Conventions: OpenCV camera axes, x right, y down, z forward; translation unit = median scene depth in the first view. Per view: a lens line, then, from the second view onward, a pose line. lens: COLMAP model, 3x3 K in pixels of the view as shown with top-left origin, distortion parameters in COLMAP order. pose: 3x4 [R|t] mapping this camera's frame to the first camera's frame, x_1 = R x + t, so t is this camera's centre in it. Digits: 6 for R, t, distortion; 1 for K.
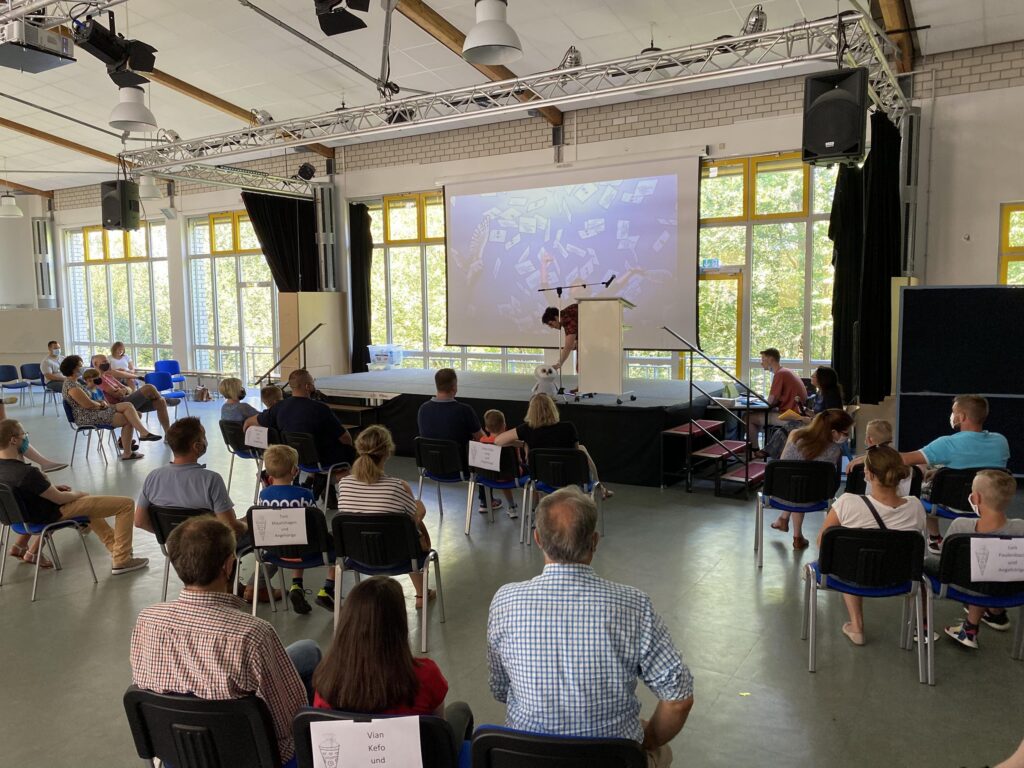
lens RADIAL K [[787.5, 0, 512.0], [0, 787.5, 384.0], [0, 0, 1]] dist [0.003795, 0.002253]
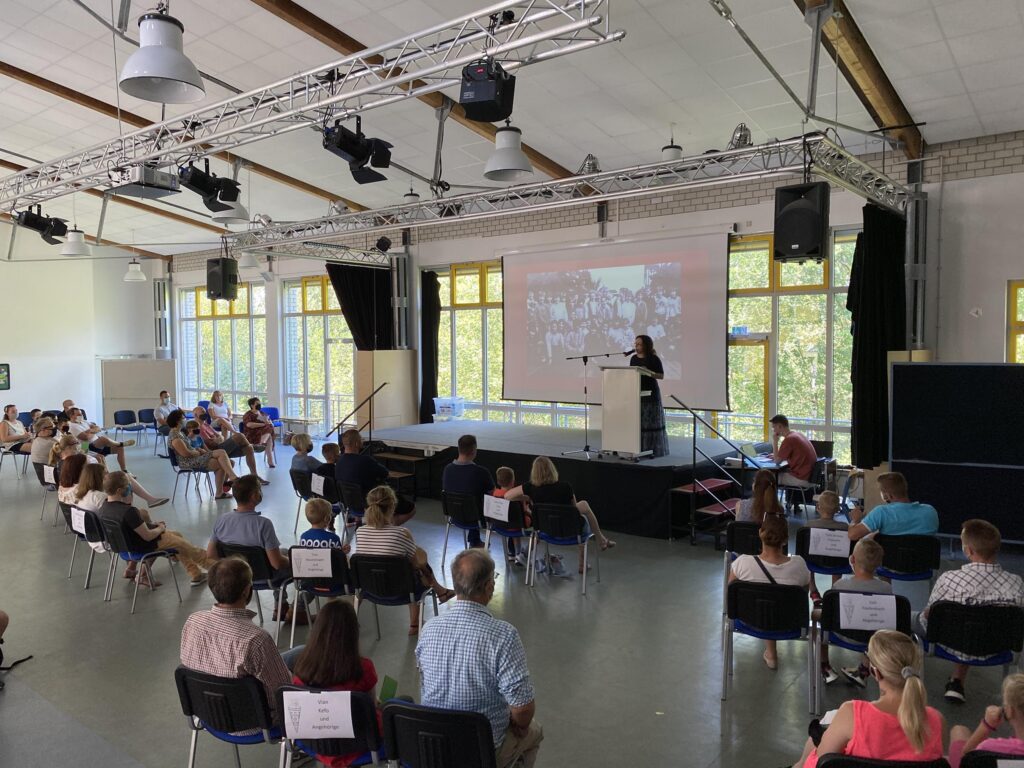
lens RADIAL K [[784.2, 0, 512.0], [0, 784.2, 385.4], [0, 0, 1]] dist [0.060159, -0.091516]
pose [[0.992693, 0.011861, -0.120086, 0.069355], [-0.017635, 0.998733, -0.047132, -0.020503], [0.119375, 0.048905, 0.991644, -0.098022]]
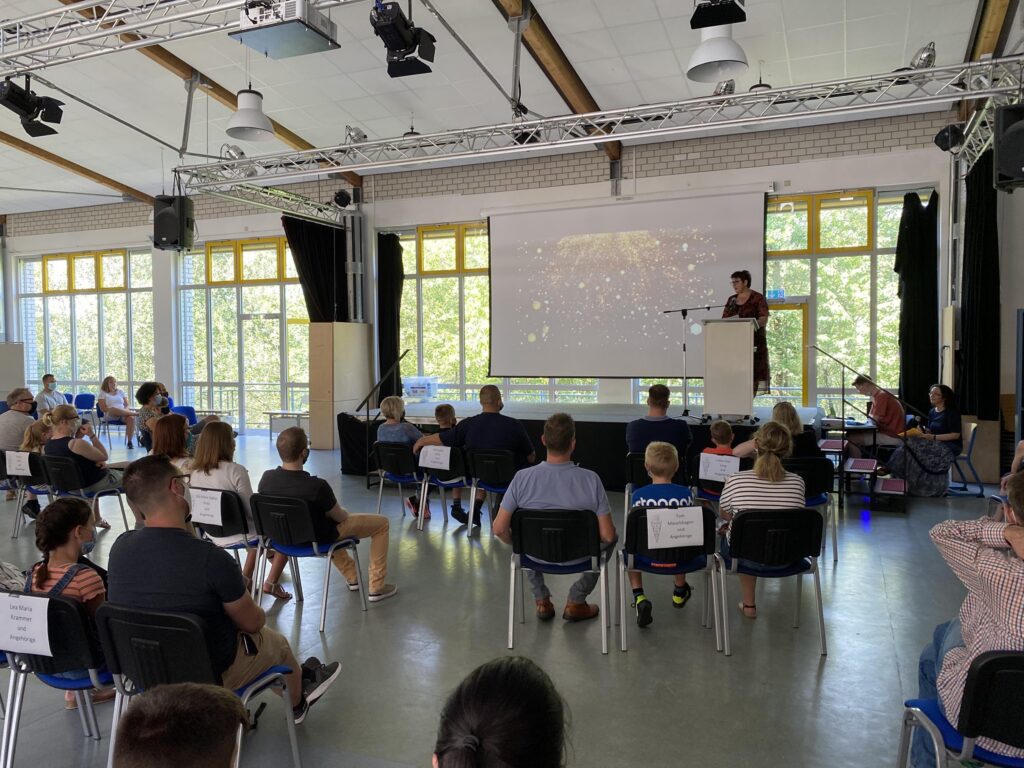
lens RADIAL K [[790.6, 0, 512.0], [0, 790.6, 384.0], [0, 0, 1]] dist [0.012707, -0.002629]
pose [[0.987765, -0.002920, 0.155925, -0.239833], [0.013007, 0.997884, -0.063708, 0.025373], [-0.155409, 0.064957, 0.985712, 0.030657]]
